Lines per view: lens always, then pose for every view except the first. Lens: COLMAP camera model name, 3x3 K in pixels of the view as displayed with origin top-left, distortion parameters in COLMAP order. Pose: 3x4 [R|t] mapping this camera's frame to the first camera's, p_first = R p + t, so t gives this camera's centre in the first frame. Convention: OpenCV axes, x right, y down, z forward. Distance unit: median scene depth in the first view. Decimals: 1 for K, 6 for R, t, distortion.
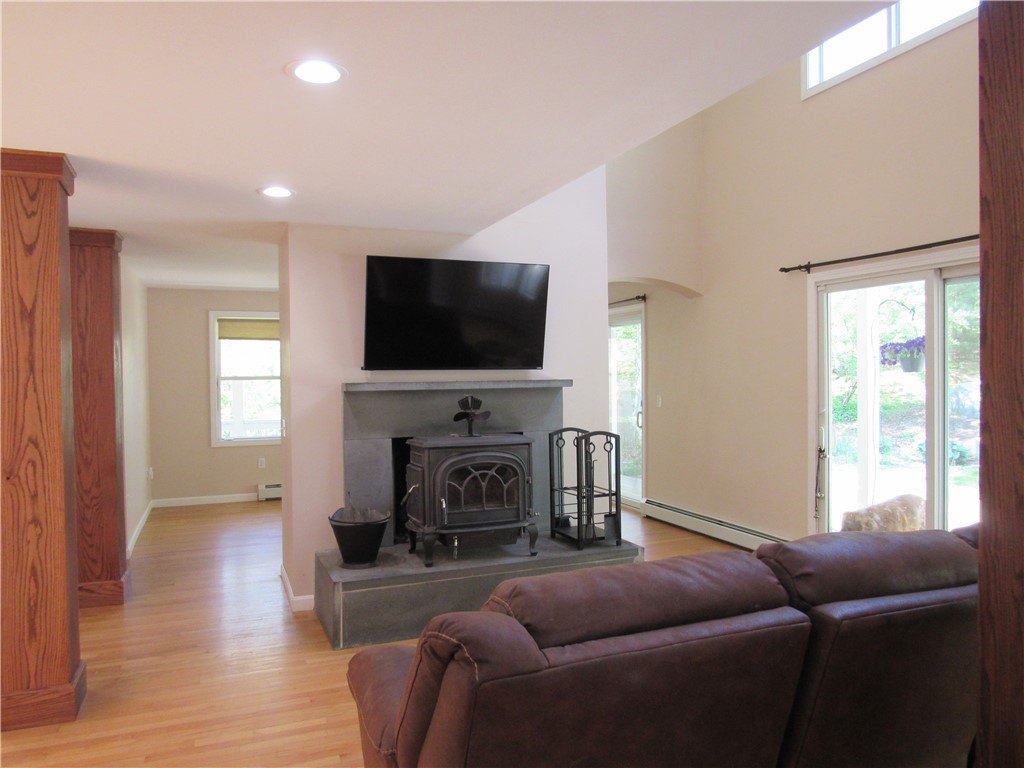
lens RADIAL K [[723.1, 0, 512.0], [0, 723.1, 384.0], [0, 0, 1]] dist [-0.033146, 0.001980]
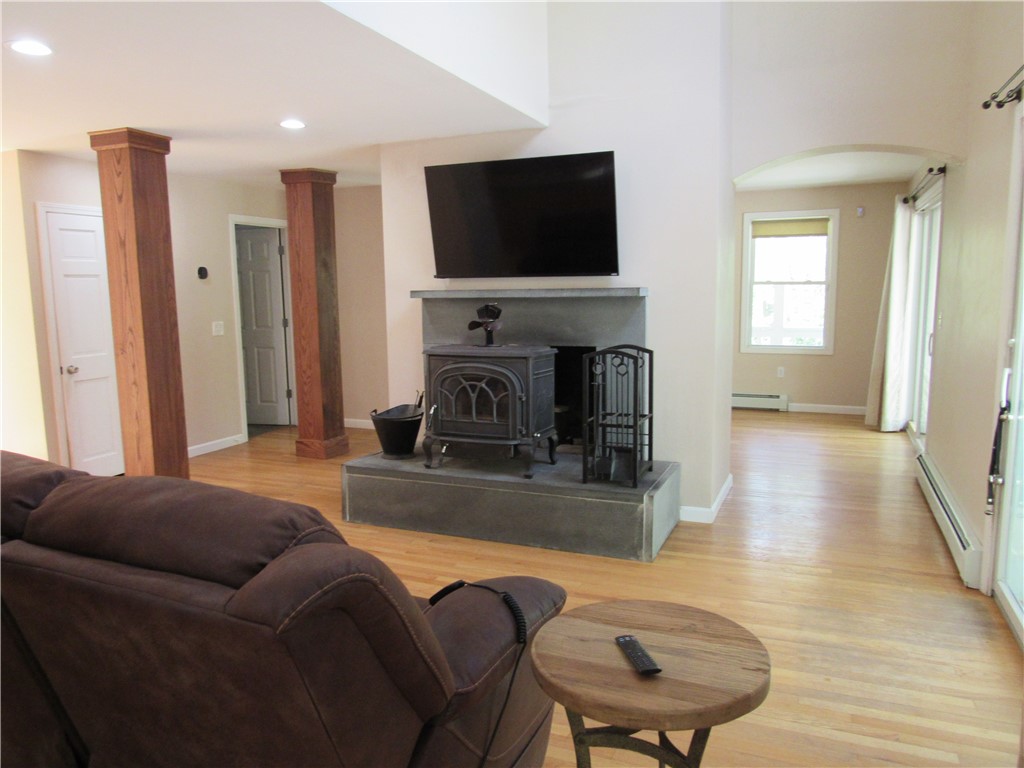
lens RADIAL K [[734.8, 0, 512.0], [0, 734.8, 384.0], [0, 0, 1]] dist [-0.023264, 0.007788]
pose [[0.708493, 0.095025, -0.699291, 0.669992], [-0.004267, 0.991452, 0.130402, -0.006758], [0.705705, -0.089405, 0.702842, 0.328994]]
